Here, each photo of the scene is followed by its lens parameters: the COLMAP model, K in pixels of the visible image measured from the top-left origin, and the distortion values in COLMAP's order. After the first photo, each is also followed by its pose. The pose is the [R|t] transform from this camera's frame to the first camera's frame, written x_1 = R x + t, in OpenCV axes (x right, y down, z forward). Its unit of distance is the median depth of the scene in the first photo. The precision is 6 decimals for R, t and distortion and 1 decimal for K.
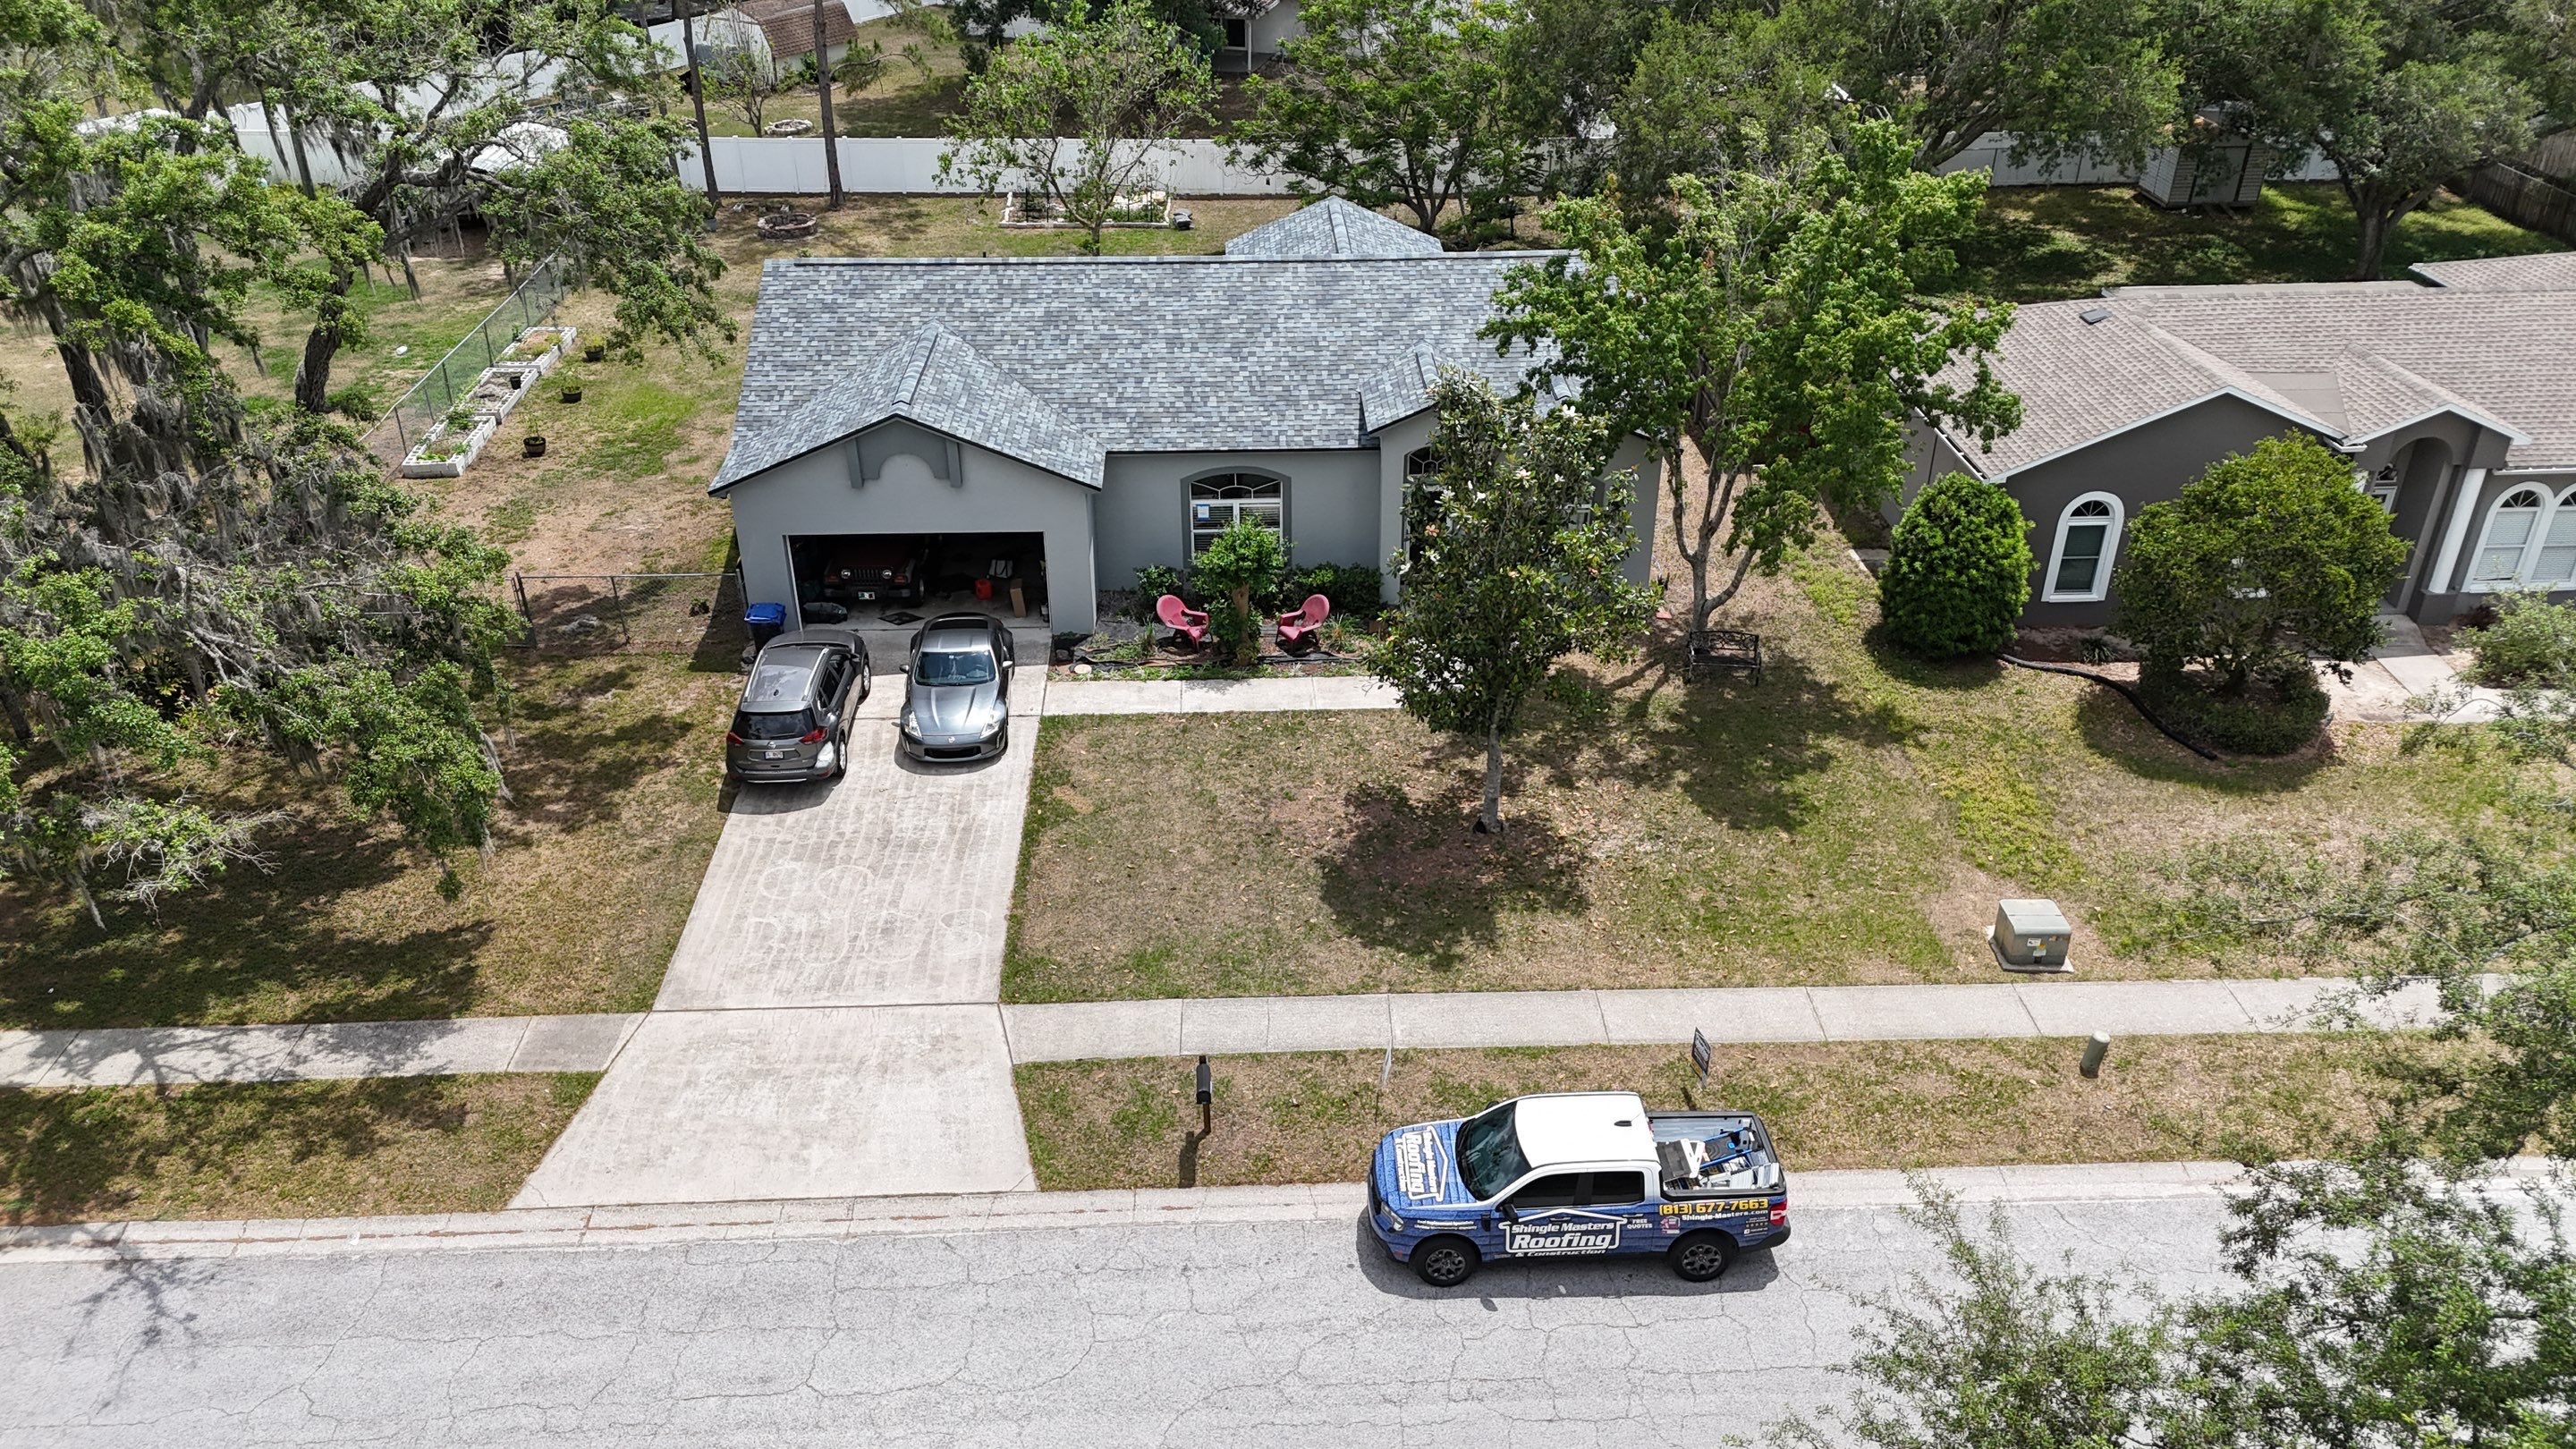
lens RADIAL K [[1898.5, 0, 1310.8], [0, 1898.5, 747.6], [0, 0, 1]] dist [0.075610, -0.078014]
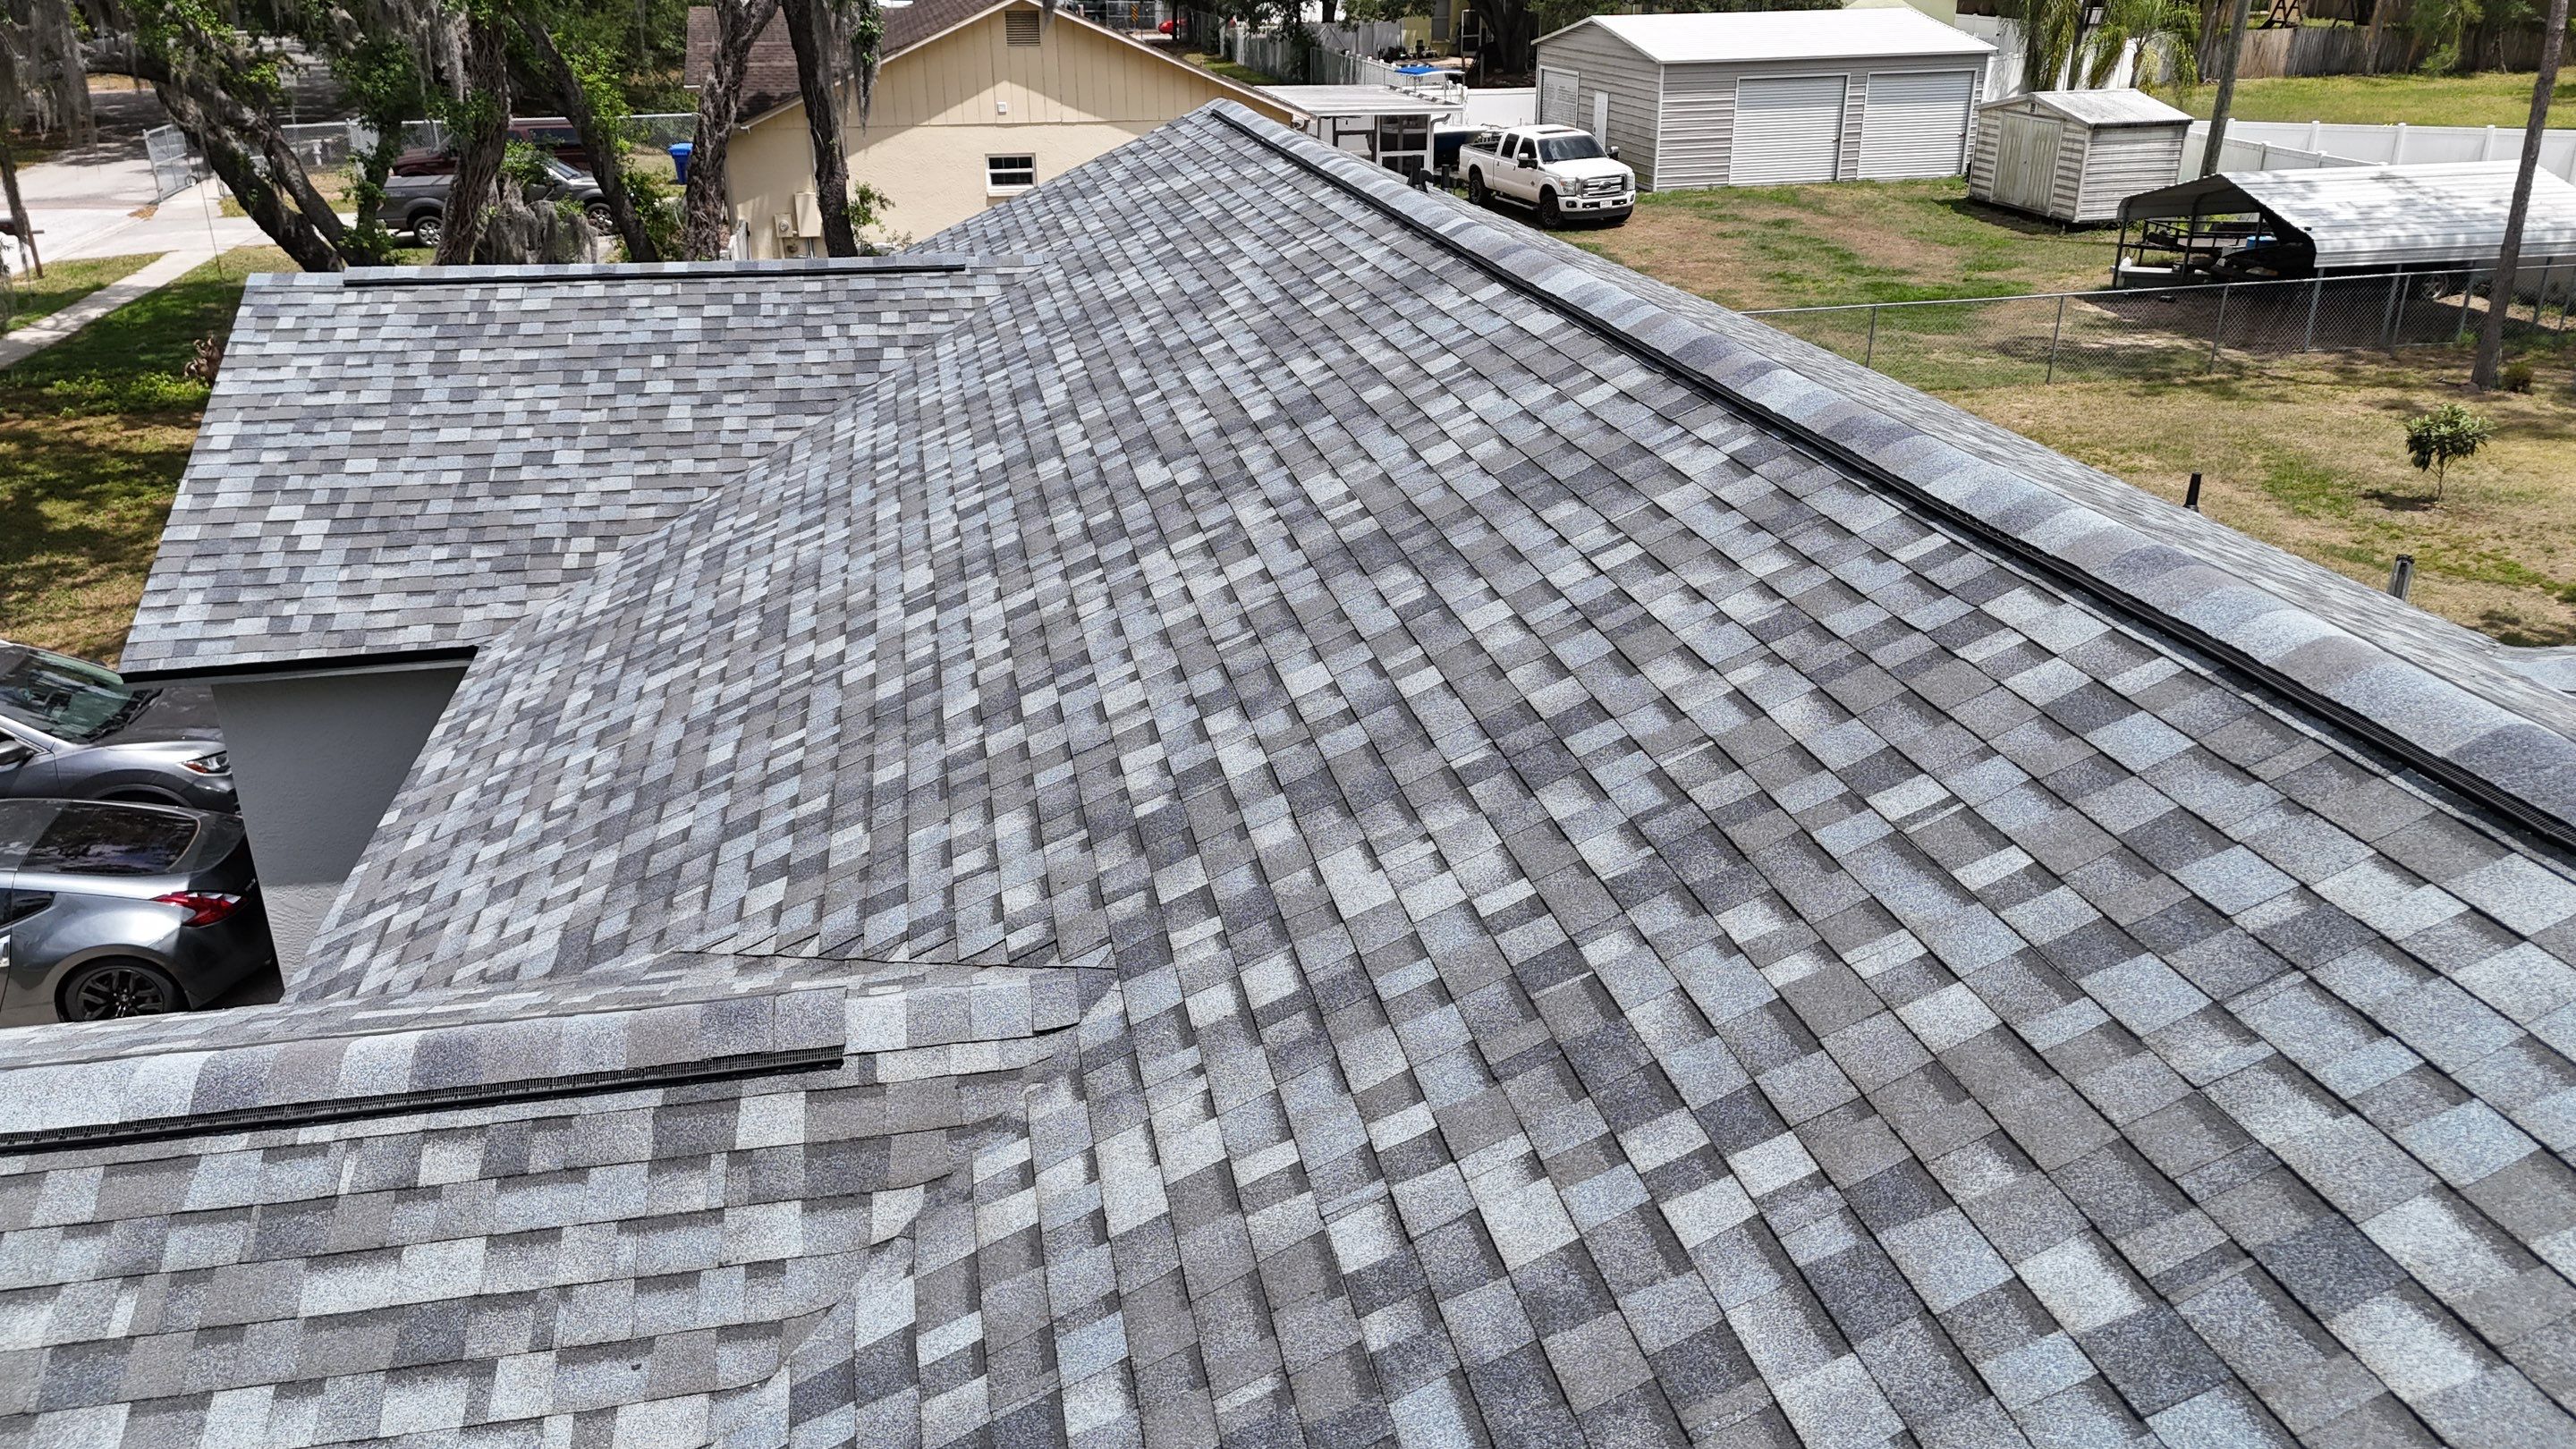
lens RADIAL K [[1898.5, 0, 1292.4], [0, 1898.5, 719.1], [0, 0, 1]] dist [0.075610, -0.078014]
pose [[0.144604, 0.373757, -0.916185, 0.172420], [-0.494176, 0.829454, 0.260378, -0.275137], [0.857252, 0.415105, 0.304644, 0.999166]]
